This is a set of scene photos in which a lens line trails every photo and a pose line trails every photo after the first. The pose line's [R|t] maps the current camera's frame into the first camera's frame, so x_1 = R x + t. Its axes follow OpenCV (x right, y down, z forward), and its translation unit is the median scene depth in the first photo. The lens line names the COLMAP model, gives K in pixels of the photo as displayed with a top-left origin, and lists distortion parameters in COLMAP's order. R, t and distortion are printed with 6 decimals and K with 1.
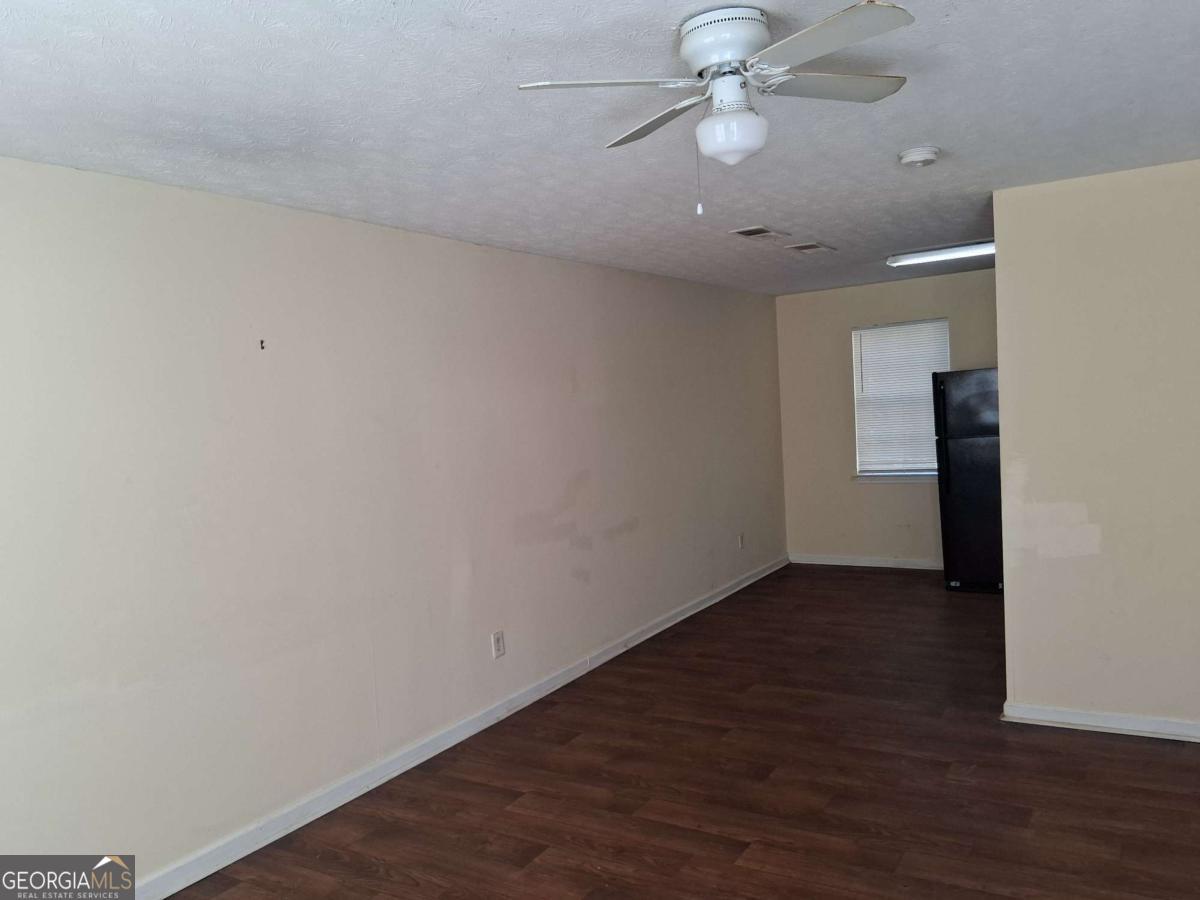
lens RADIAL K [[902.5, 0, 600.0], [0, 902.5, 450.0], [0, 0, 1]] dist [0.118010, -0.194194]
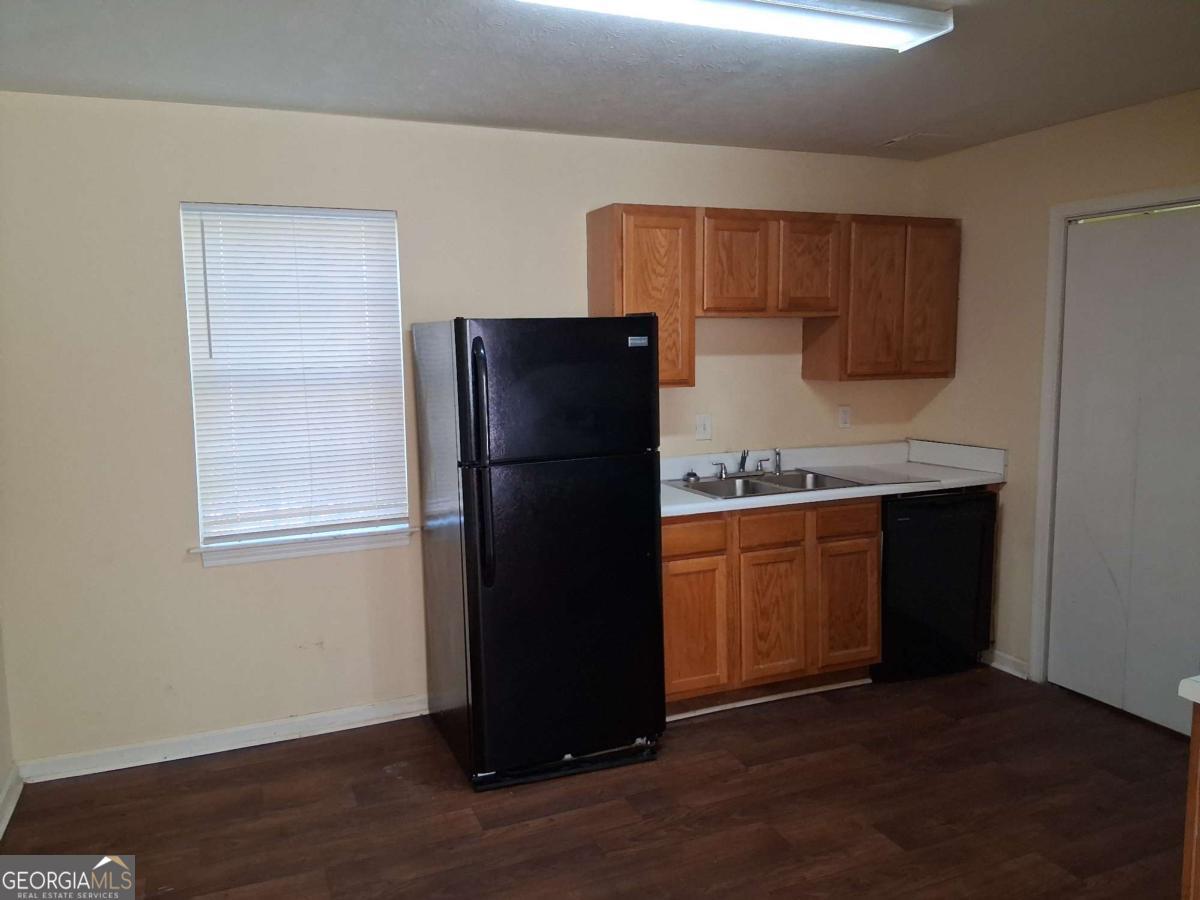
lens RADIAL K [[902.5, 0, 600.0], [0, 902.5, 450.0], [0, 0, 1]] dist [0.118010, -0.194194]
pose [[0.570976, -0.041261, 0.819929, 0.053330], [0.026688, 0.999141, 0.031695, -0.042539], [-0.820533, 0.003785, 0.571587, 0.891195]]
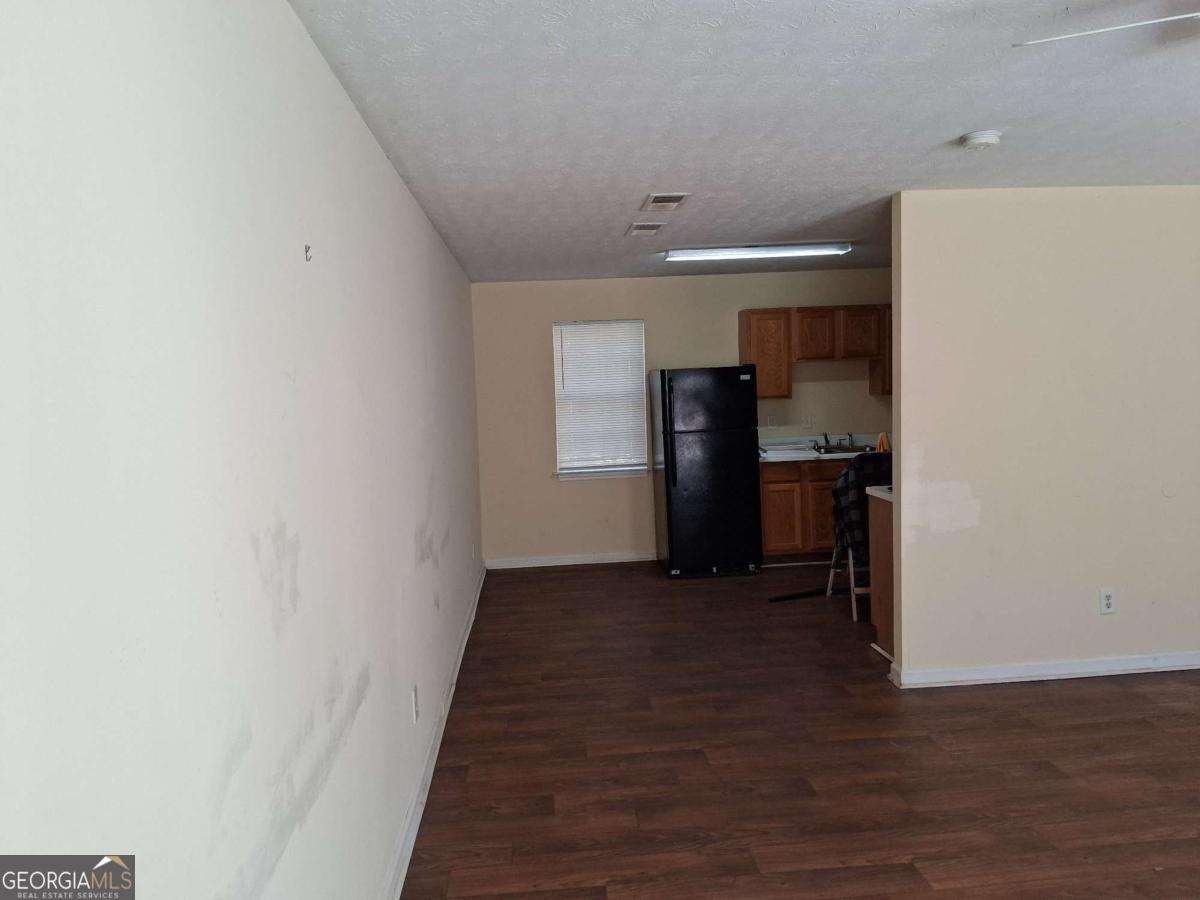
lens RADIAL K [[902.5, 0, 600.0], [0, 902.5, 450.0], [0, 0, 1]] dist [0.118010, -0.194194]
pose [[0.809361, -0.013209, 0.587163, -0.378544], [0.019733, 0.999794, -0.004708, 0.012480], [-0.586980, 0.015396, 0.809455, 0.274644]]
